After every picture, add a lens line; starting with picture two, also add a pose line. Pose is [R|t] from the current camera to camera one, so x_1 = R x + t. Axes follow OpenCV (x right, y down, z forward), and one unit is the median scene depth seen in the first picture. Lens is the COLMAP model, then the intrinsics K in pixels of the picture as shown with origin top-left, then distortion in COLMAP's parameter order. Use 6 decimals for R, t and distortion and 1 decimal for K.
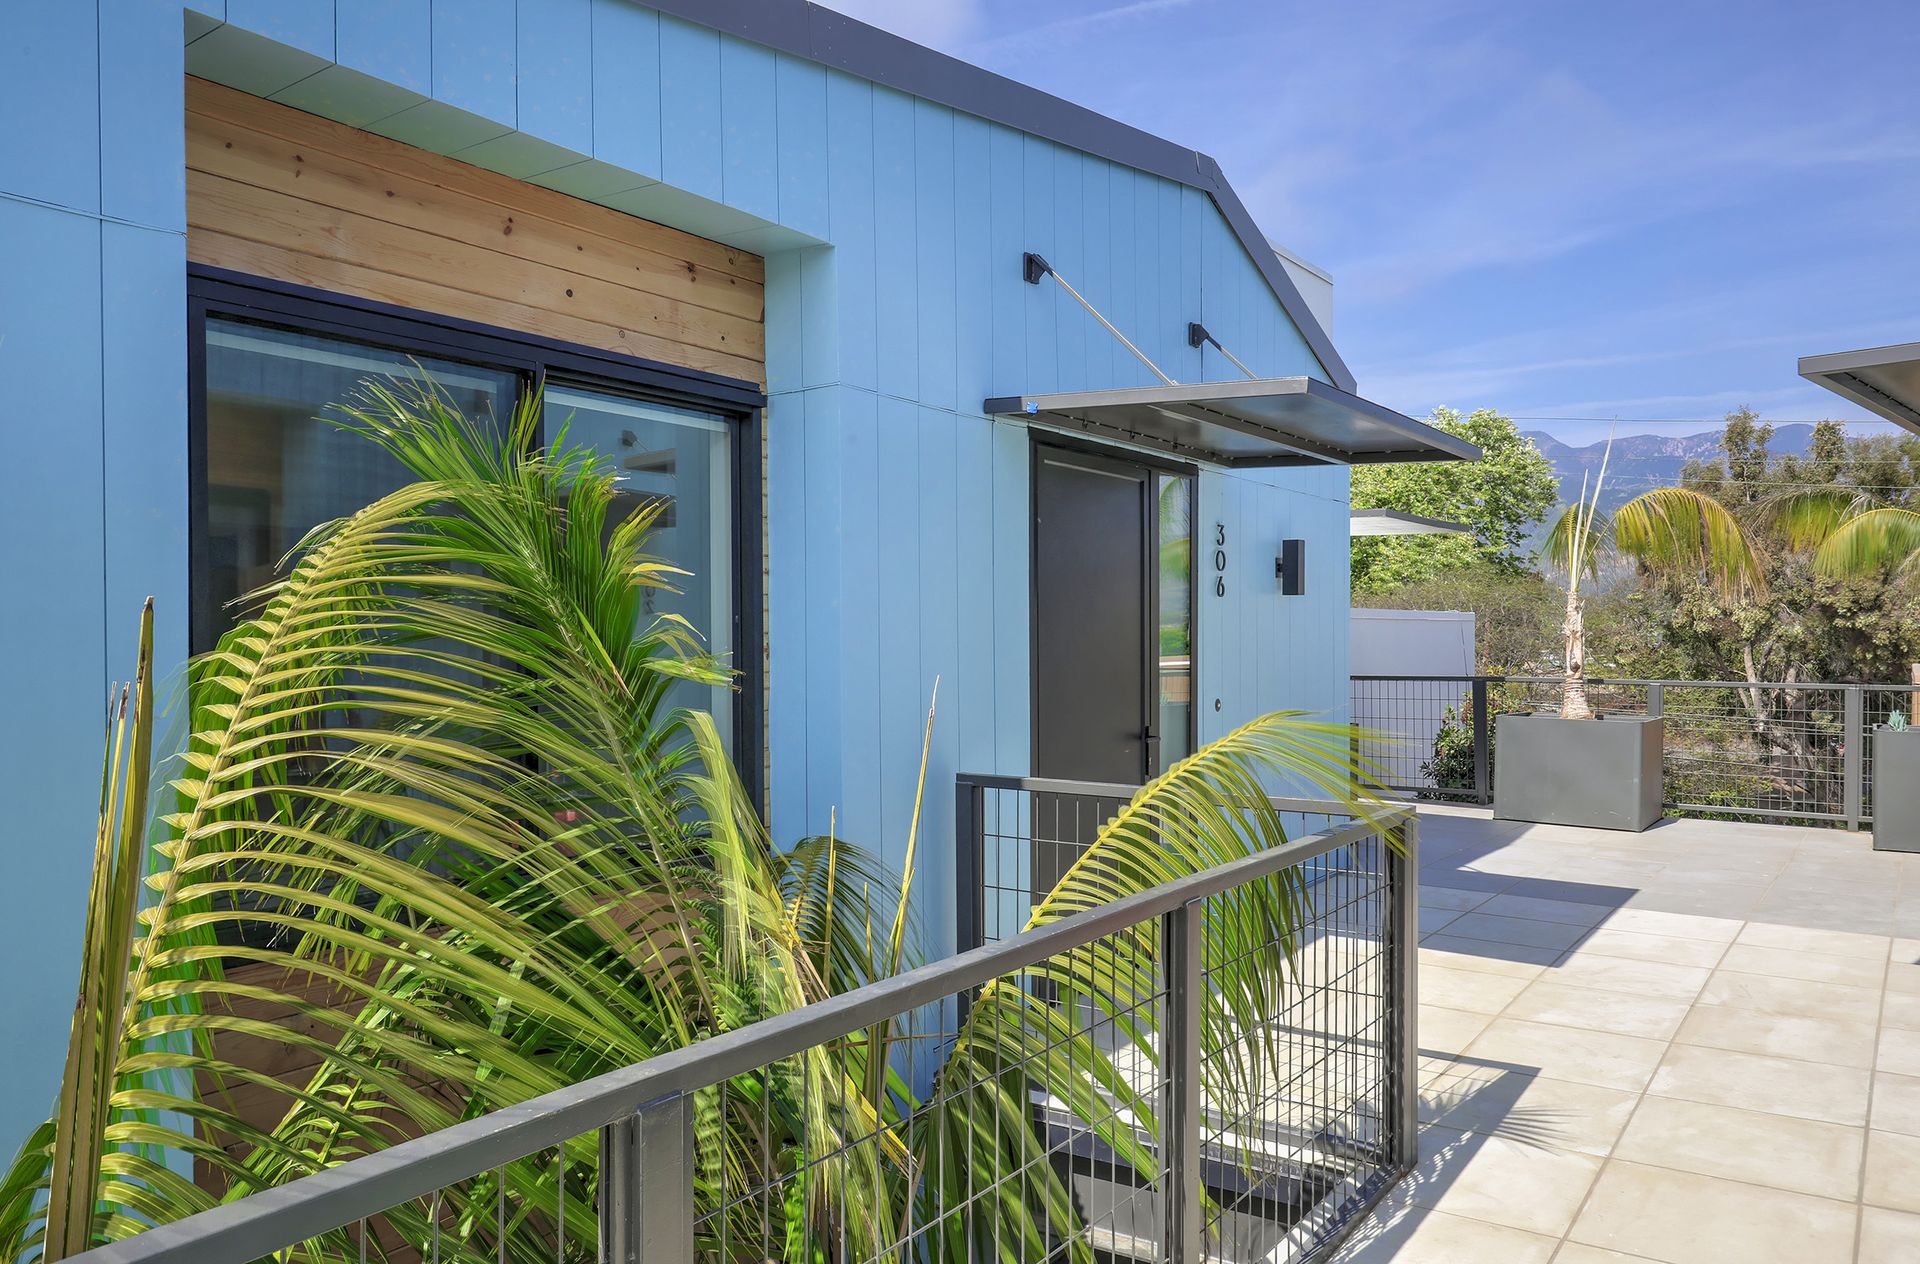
lens RADIAL K [[1337.2, 0, 960.3], [0, 1337.2, 638.9], [0, 0, 1]] dist [0.007506, 0.004538]
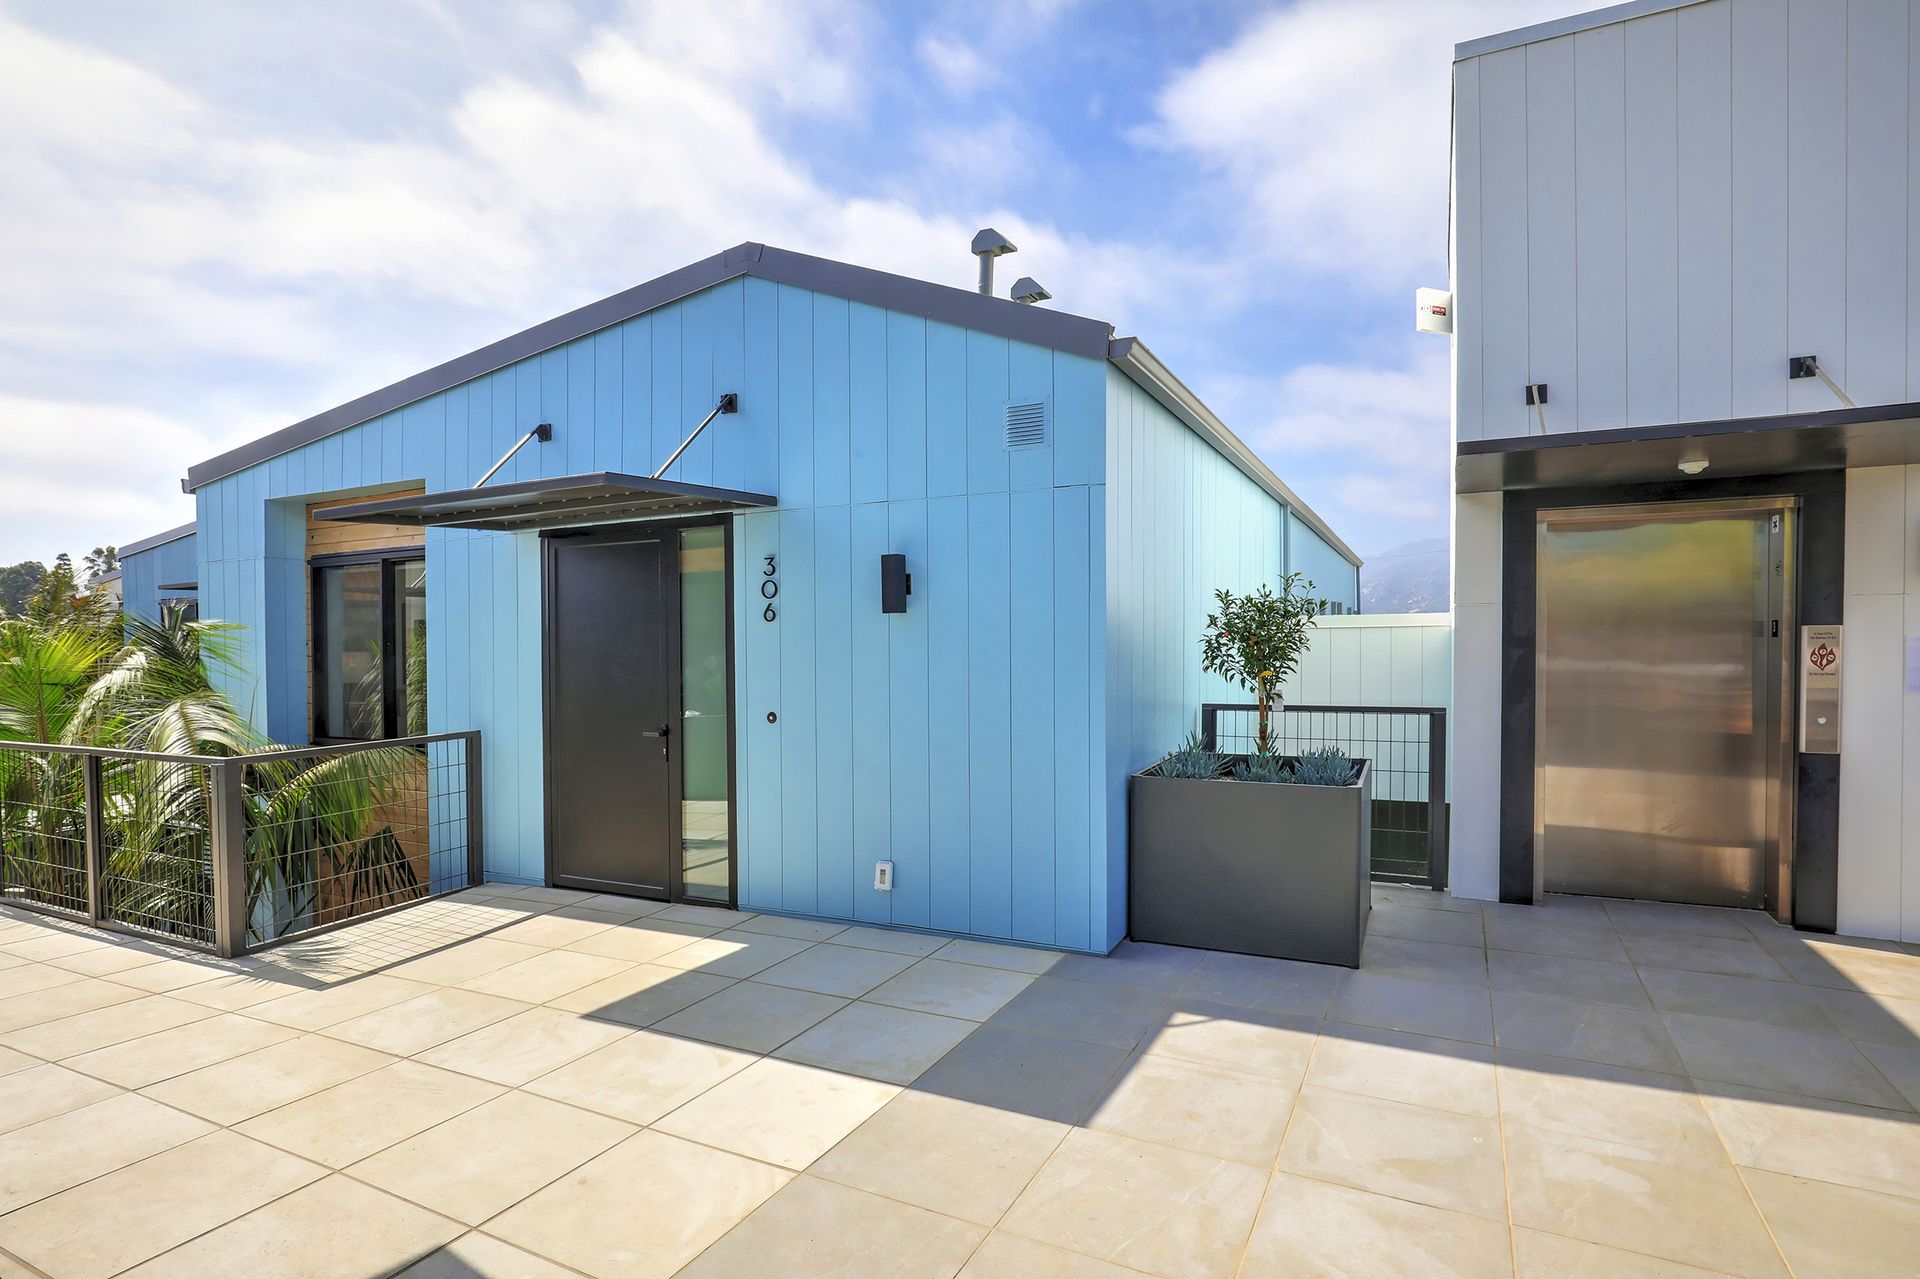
lens RADIAL K [[986.5, 0, 957.9], [0, 986.5, 642.7], [0, 0, 1]] dist [-0.002663, -0.000452]
pose [[0.146791, -0.001484, -0.989166, 1.353380], [0.002294, 0.999997, -0.001160, -0.016961], [0.989165, -0.002099, 0.146794, 1.350743]]
